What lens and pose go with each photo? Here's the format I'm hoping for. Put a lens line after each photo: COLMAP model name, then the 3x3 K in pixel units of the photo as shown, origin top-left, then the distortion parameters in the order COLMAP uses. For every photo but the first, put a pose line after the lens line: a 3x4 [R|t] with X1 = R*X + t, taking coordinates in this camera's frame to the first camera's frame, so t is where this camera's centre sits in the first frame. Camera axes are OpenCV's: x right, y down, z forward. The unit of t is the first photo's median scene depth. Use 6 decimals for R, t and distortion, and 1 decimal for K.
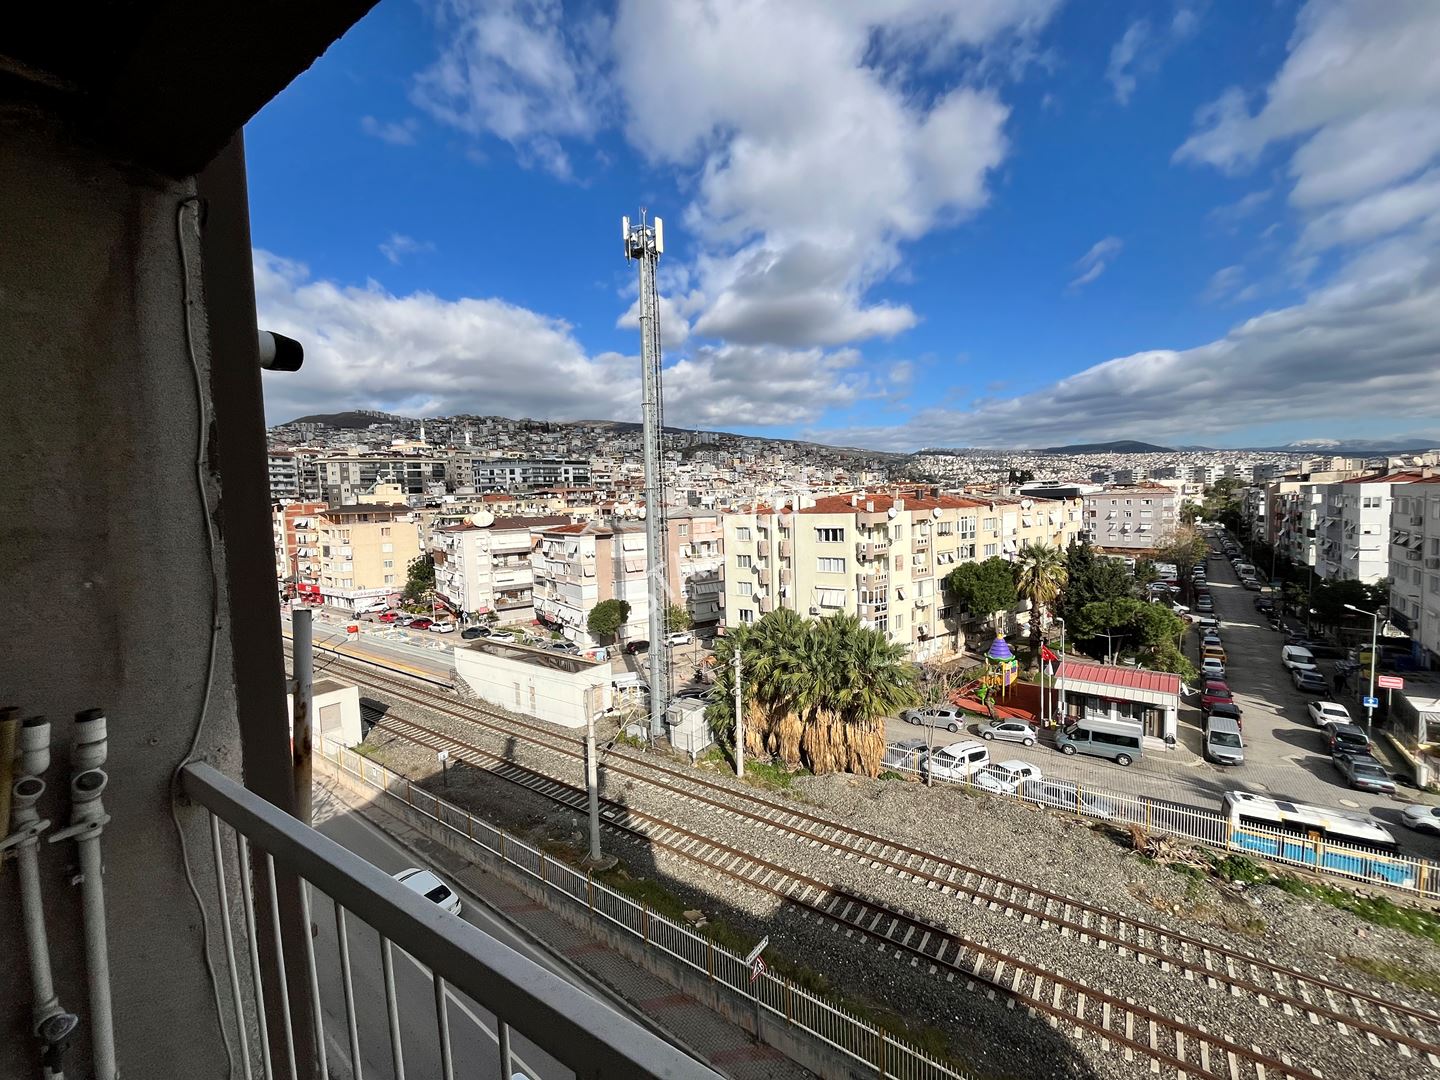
lens RADIAL K [[579.9, 0, 718.4], [0, 579.9, 539.8], [0, 0, 1]] dist [0.000193, -0.000470]
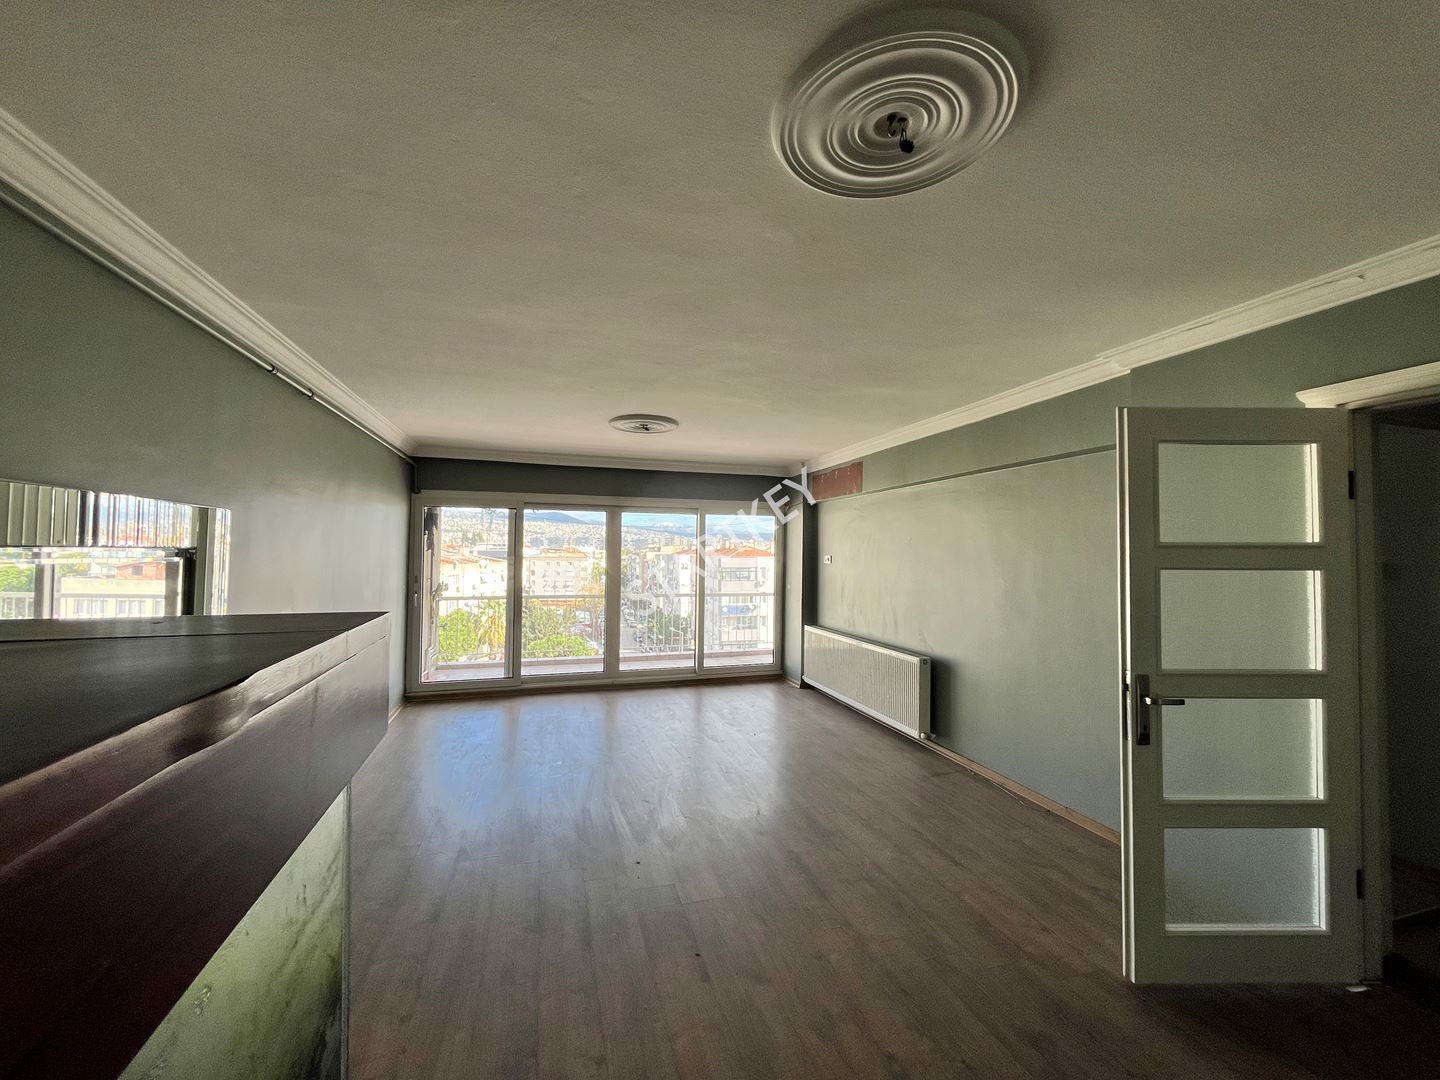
lens RADIAL K [[579.9, 0, 718.1], [0, 579.9, 540.8], [0, 0, 1]] dist [0.000193, -0.000470]
pose [[0.633617, 0.048972, 0.772095, -0.873116], [0.028282, 0.995861, -0.086375, 0.089621], [-0.773130, 0.076566, 0.629609, -1.209448]]
